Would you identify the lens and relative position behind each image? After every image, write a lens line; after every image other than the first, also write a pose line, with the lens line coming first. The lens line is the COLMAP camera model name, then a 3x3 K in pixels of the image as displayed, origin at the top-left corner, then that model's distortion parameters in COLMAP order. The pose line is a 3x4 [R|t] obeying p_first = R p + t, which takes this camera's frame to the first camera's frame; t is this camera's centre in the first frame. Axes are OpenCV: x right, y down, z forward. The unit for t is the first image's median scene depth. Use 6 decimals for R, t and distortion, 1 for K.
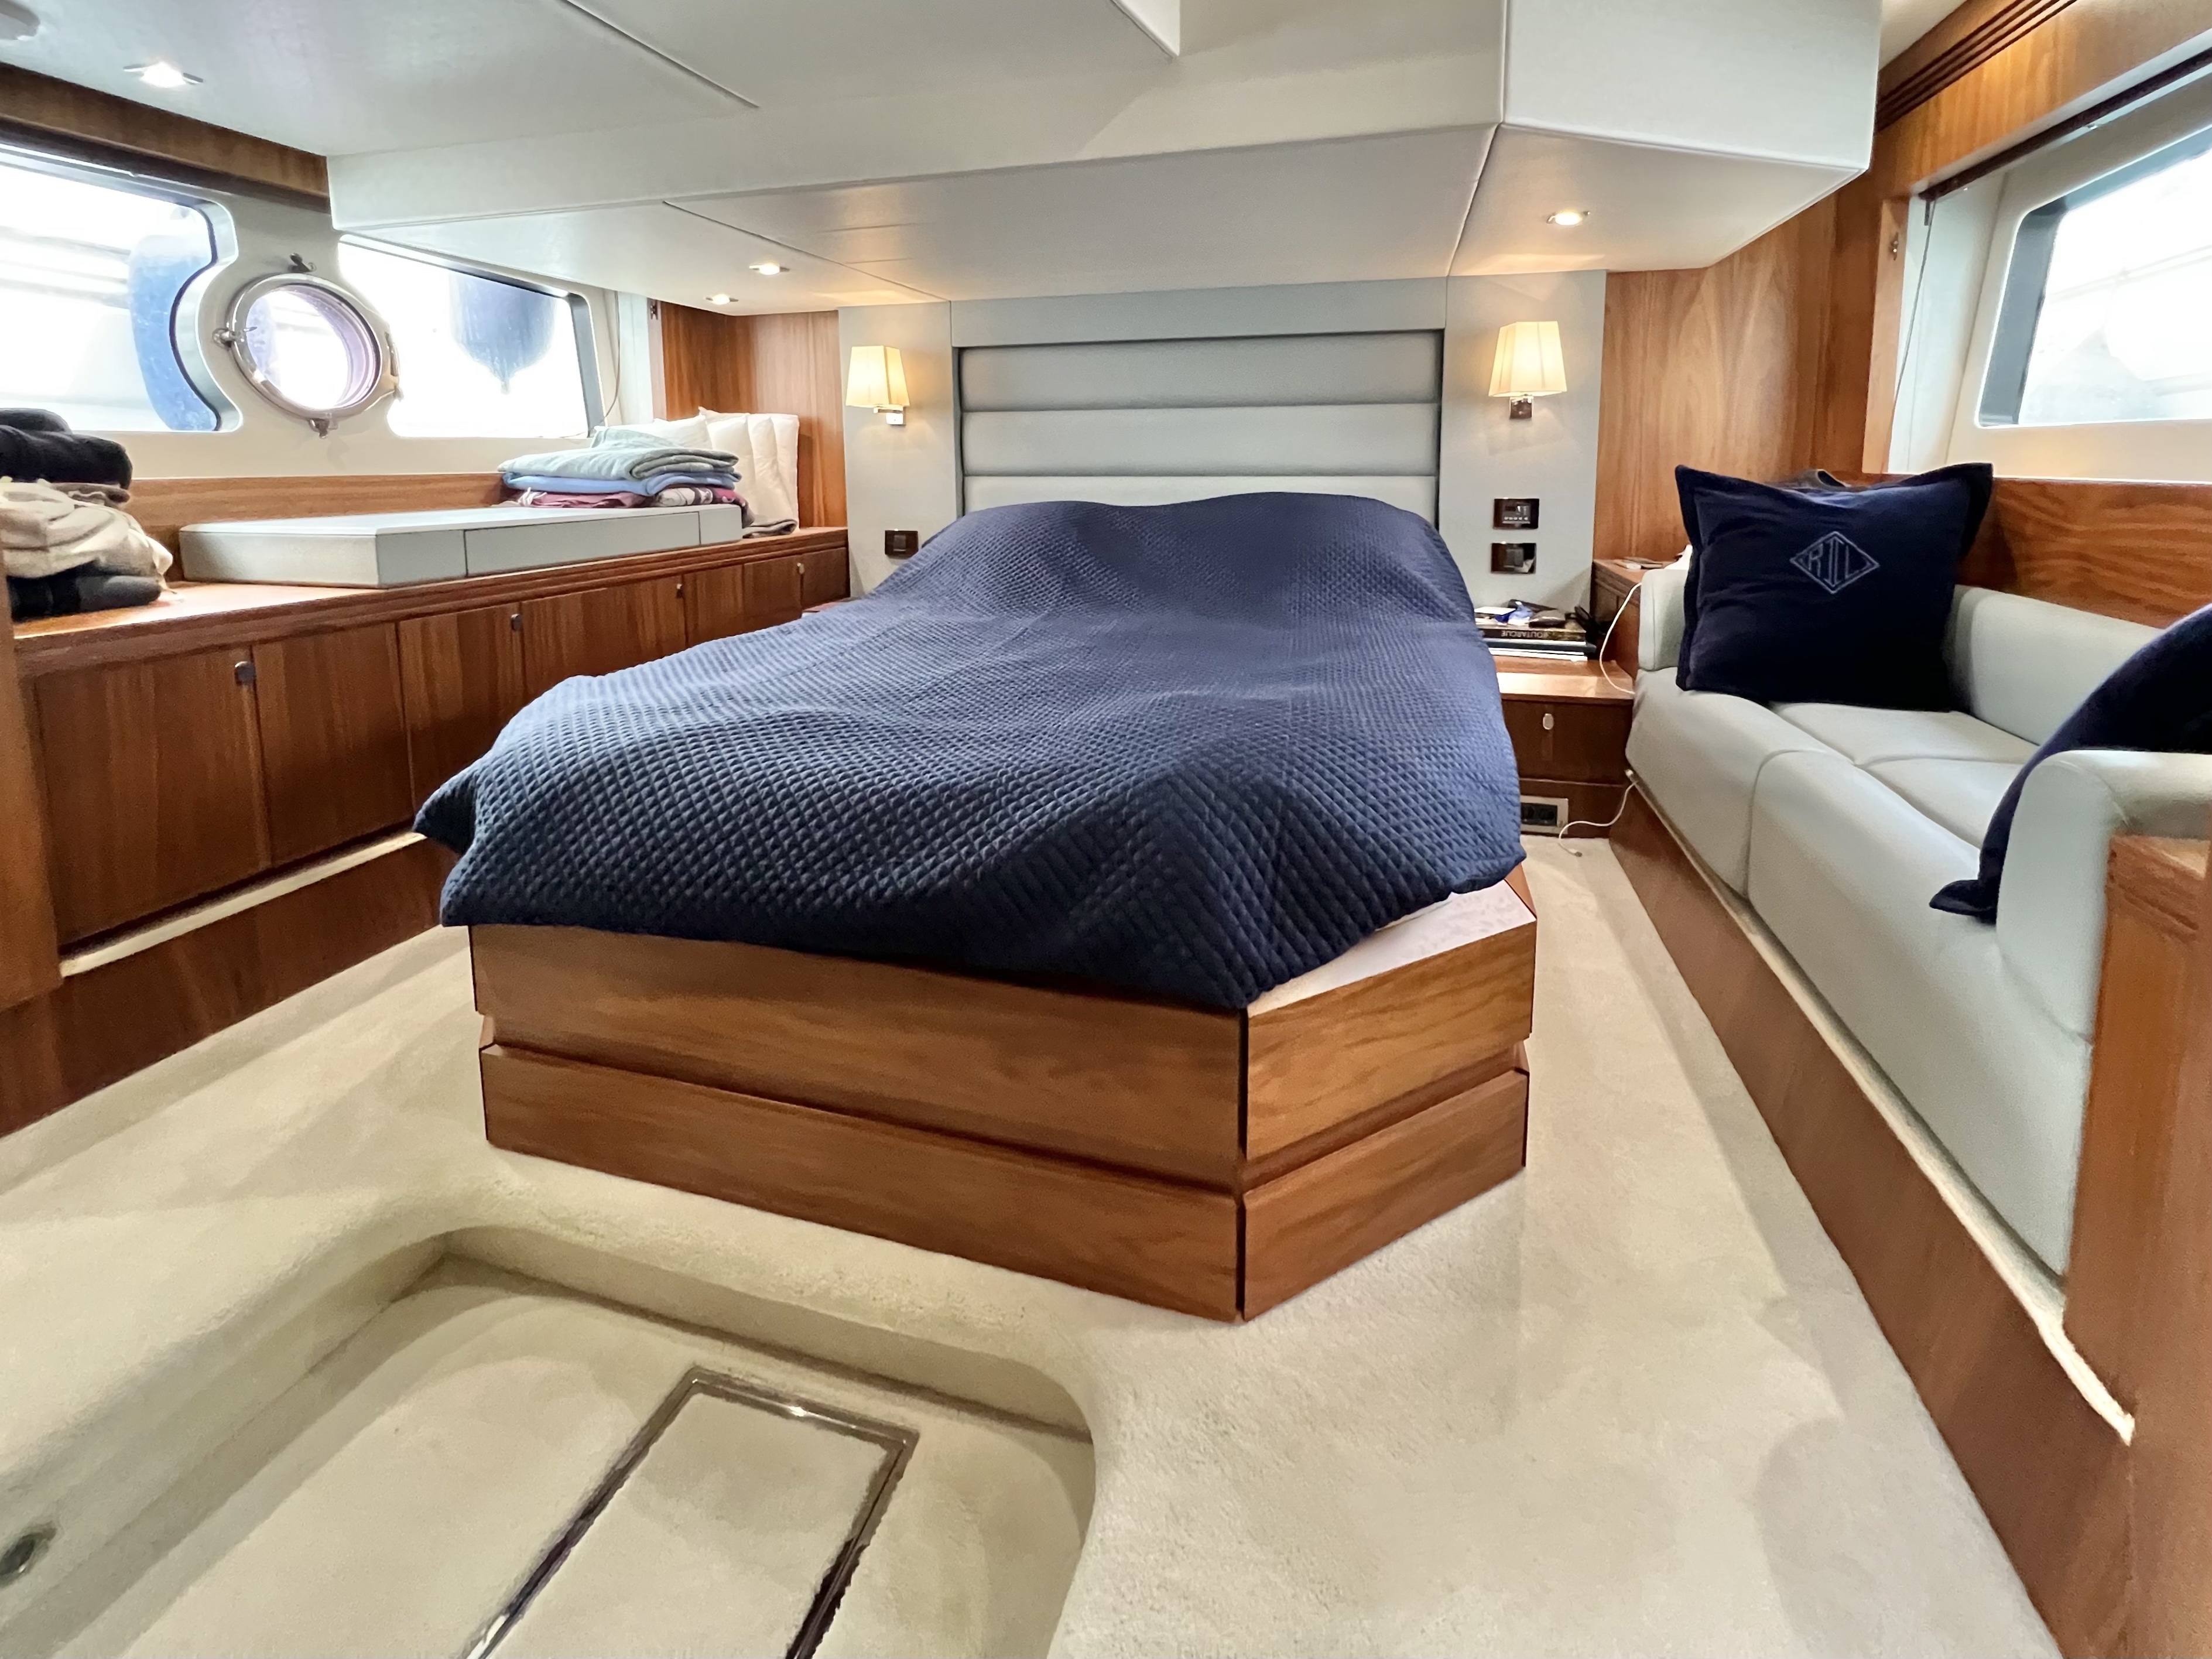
lens RADIAL K [[904.0, 0, 1106.0], [0, 904.0, 829.5], [0, 0, 1]] dist [-0.002115, -0.000328]
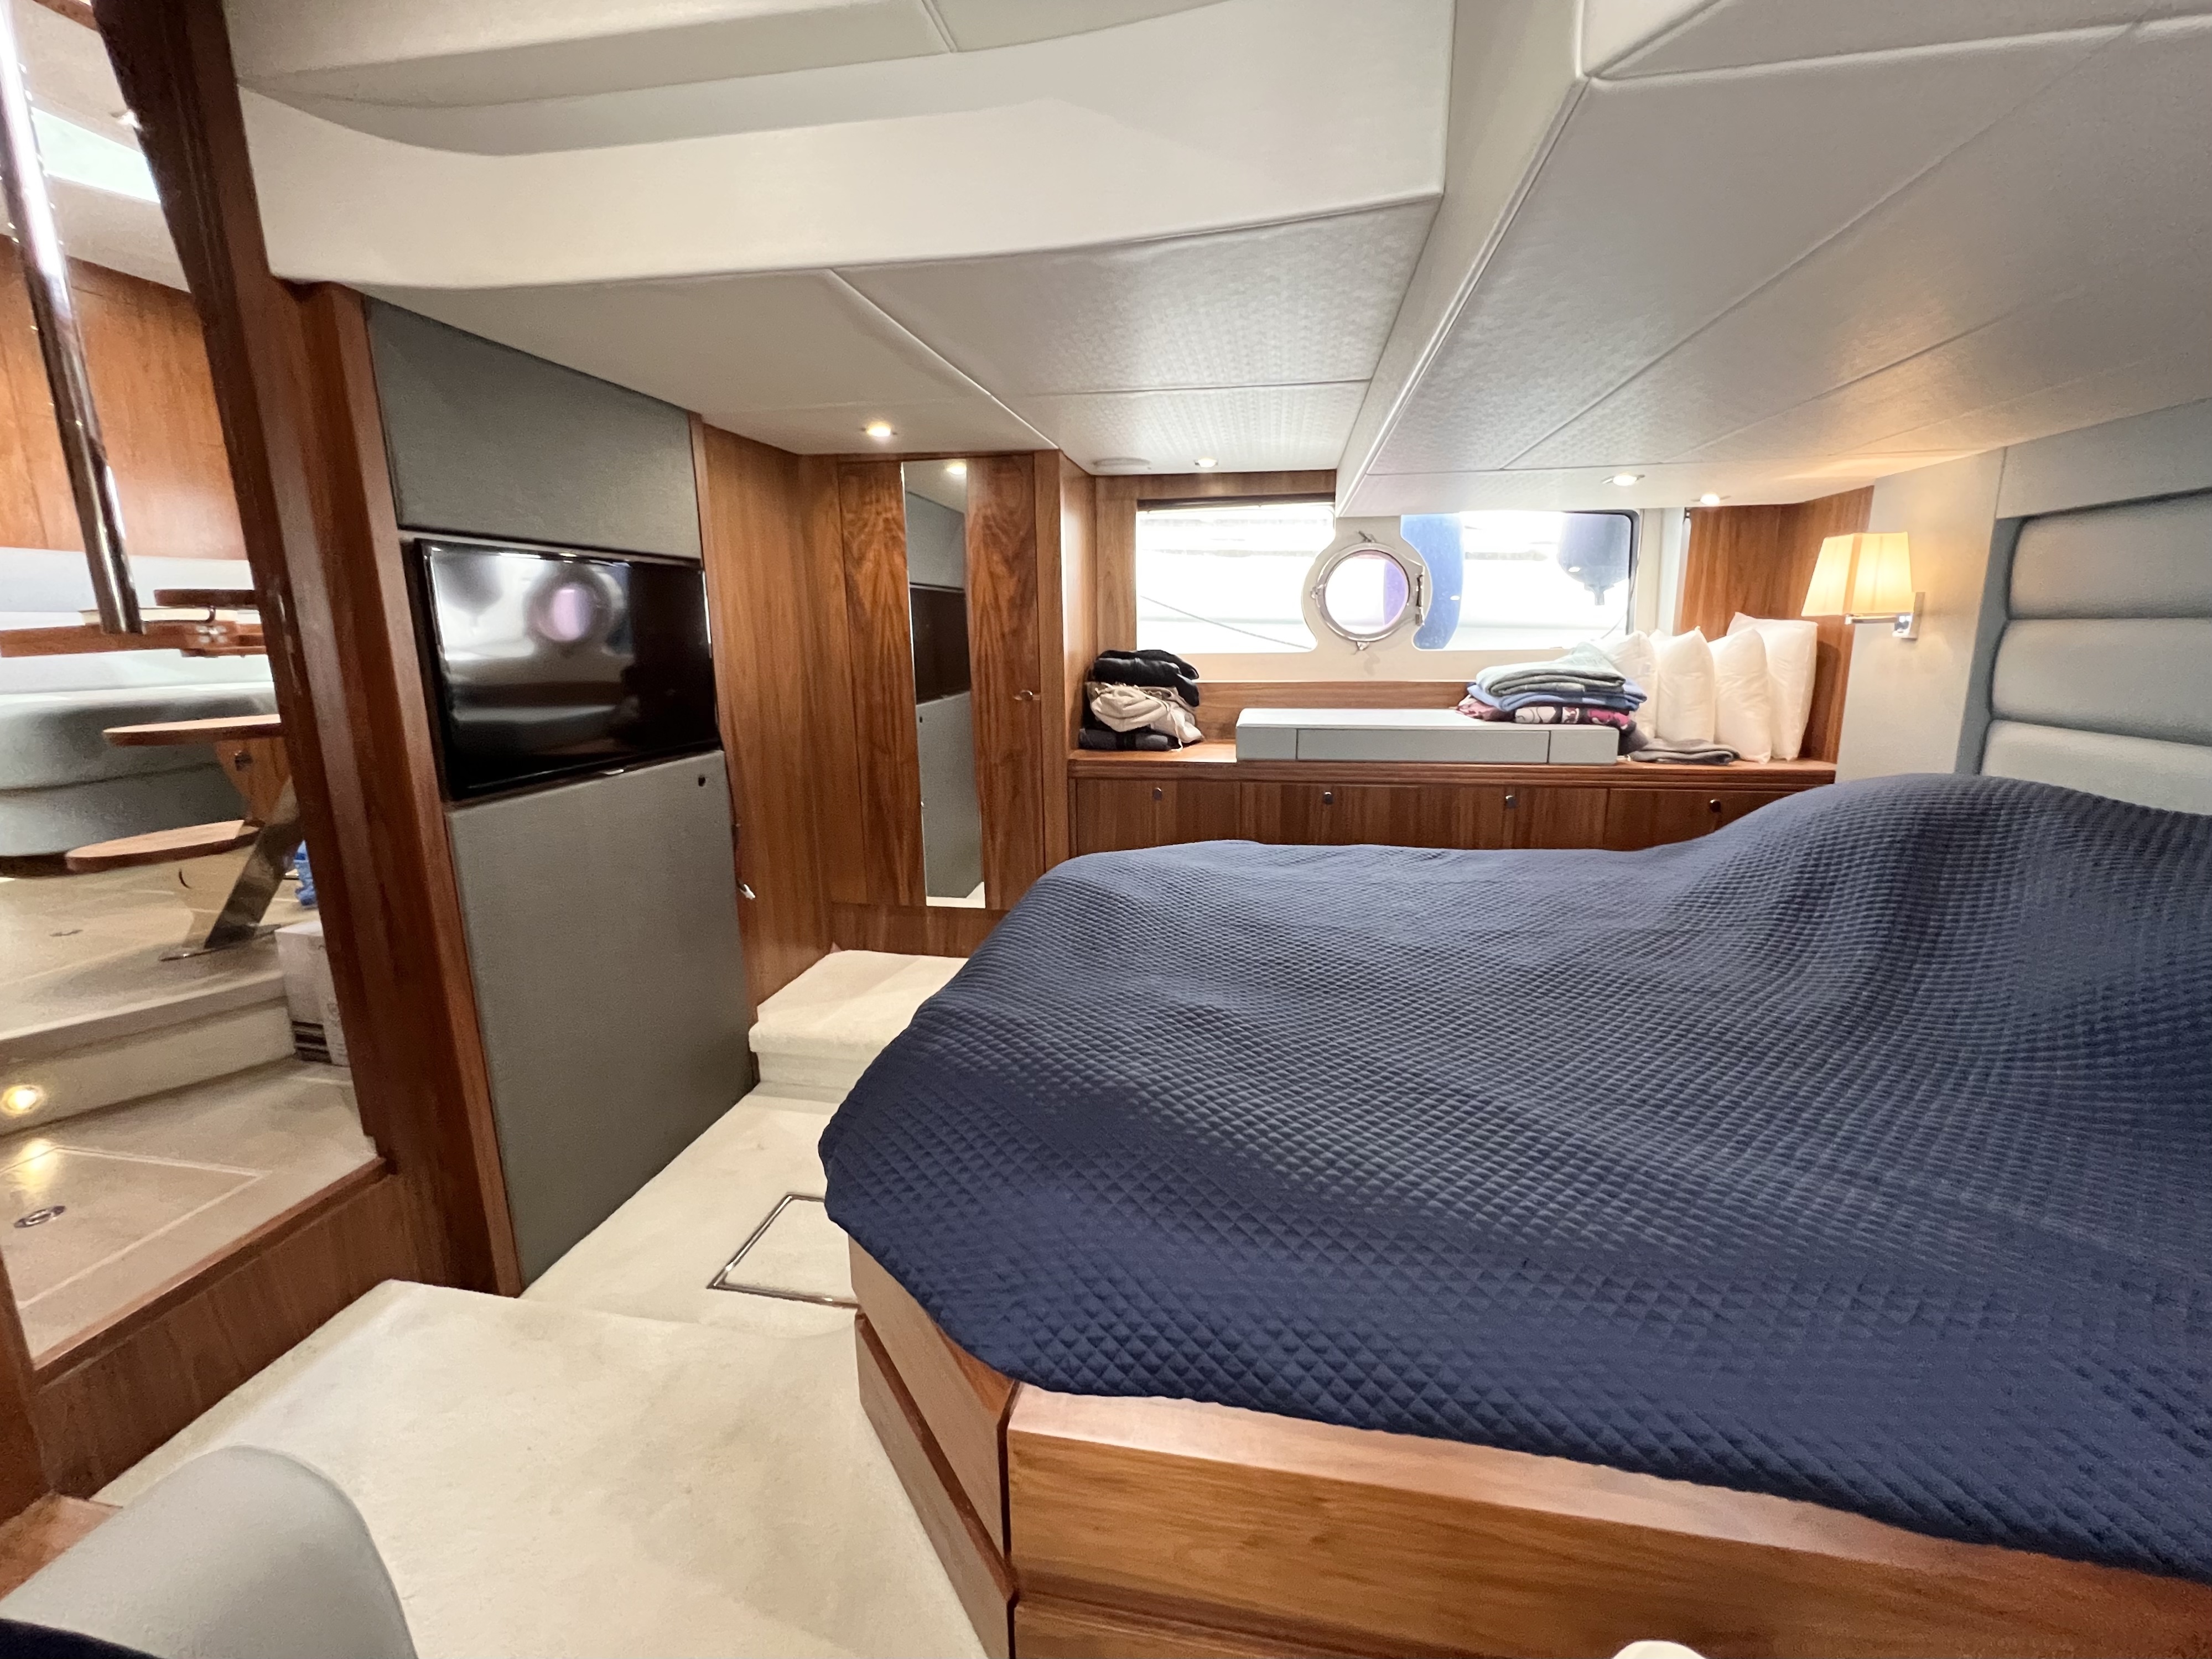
lens RADIAL K [[903.9, 0, 1106.0], [0, 903.9, 829.5], [0, 0, 1]] dist [-0.002115, -0.000328]
pose [[0.087147, 0.214504, -0.972828, 0.474276], [-0.361962, 0.916619, 0.169685, -0.255809], [0.928110, 0.337339, 0.157523, 0.462797]]
